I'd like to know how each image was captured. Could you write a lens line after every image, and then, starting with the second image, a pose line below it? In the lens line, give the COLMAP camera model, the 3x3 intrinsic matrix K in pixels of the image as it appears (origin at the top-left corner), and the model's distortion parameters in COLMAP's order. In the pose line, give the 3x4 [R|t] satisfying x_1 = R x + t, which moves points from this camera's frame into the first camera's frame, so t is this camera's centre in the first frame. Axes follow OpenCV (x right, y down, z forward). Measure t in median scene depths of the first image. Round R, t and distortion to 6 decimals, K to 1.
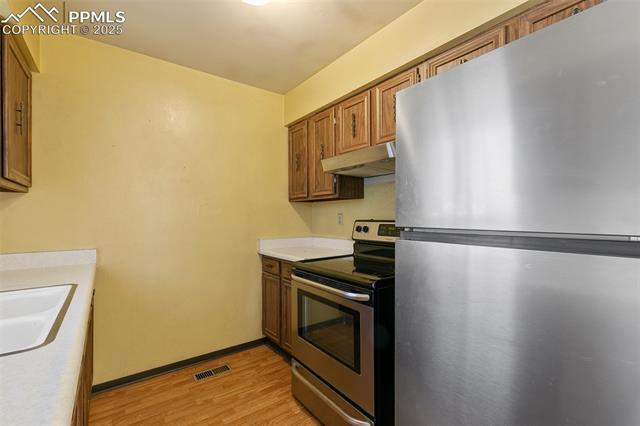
lens RADIAL K [[283.8, 0, 318.8], [0, 283.8, 215.5], [0, 0, 1]] dist [0.004277, 0.000190]
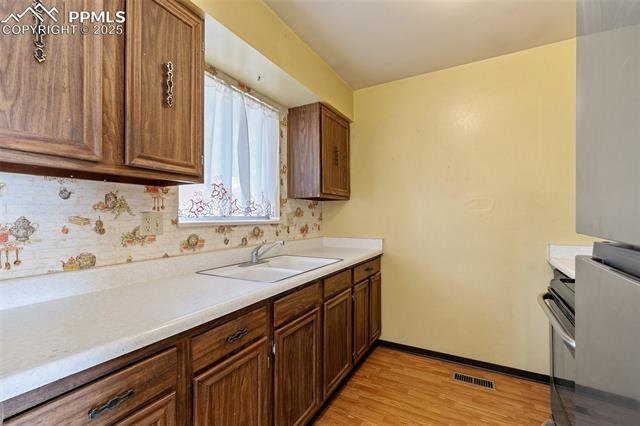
lens RADIAL K [[285.0, 0, 318.9], [0, 285.0, 213.9], [0, 0, 1]] dist [0.001418, 0.000197]
pose [[0.406662, -0.006141, -0.913558, 0.312420], [0.008483, 0.999960, -0.002946, -0.000146], [0.913539, -0.006551, 0.406698, 0.171982]]
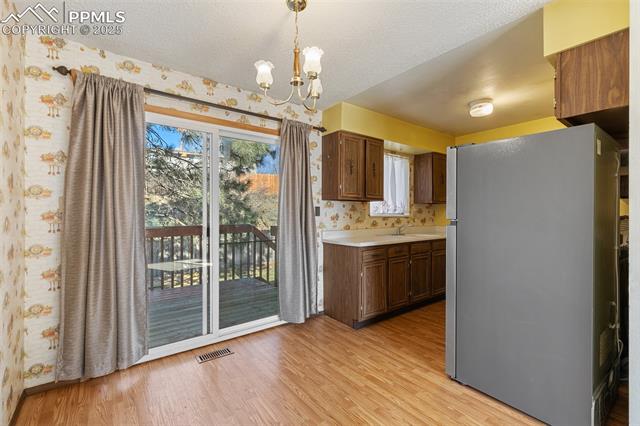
lens RADIAL K [[285.0, 0, 318.9], [0, 285.0, 213.9], [0, 0, 1]] dist [0.001418, 0.000197]
pose [[0.008826, 0.002142, -0.999959, 1.385905], [0.008288, 0.999963, 0.002215, -0.000315], [0.999927, -0.008307, 0.008808, -0.222359]]
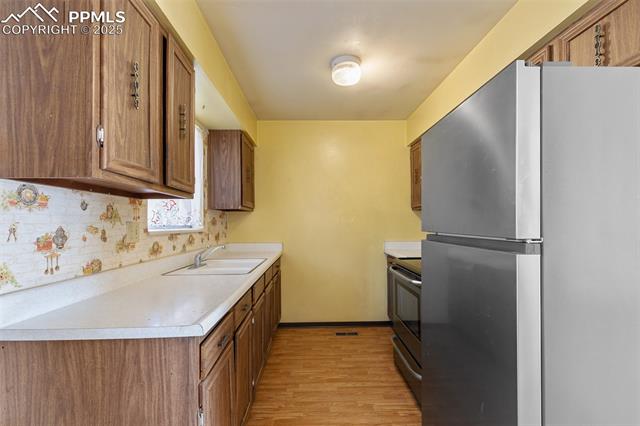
lens RADIAL K [[285.6, 0, 317.7], [0, 285.6, 223.0], [0, 0, 1]] dist [0.001409, 0.000053]
pose [[0.815346, -0.005538, -0.578947, 0.367422], [0.008955, 0.999955, 0.003046, -0.004885], [0.578904, -0.007668, 0.815359, -0.258086]]
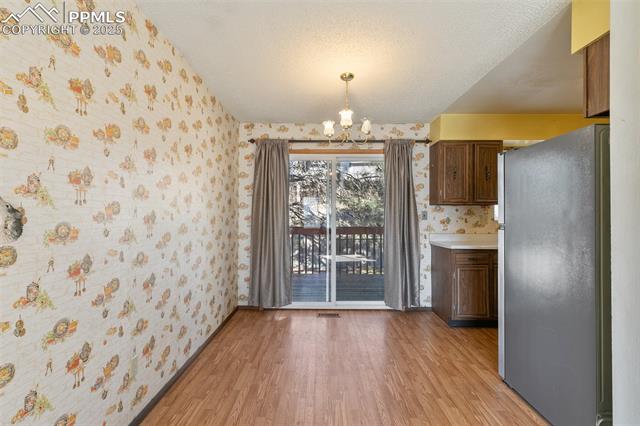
lens RADIAL K [[289.5, 0, 318.7], [0, 289.5, 214.1], [0, 0, 1]] dist [0.001169, -0.000054]
pose [[-0.603362, -0.007908, -0.797428, 1.620990], [0.003389, 0.999916, -0.012481, 0.000895], [0.797460, -0.010233, -0.603285, 0.360429]]
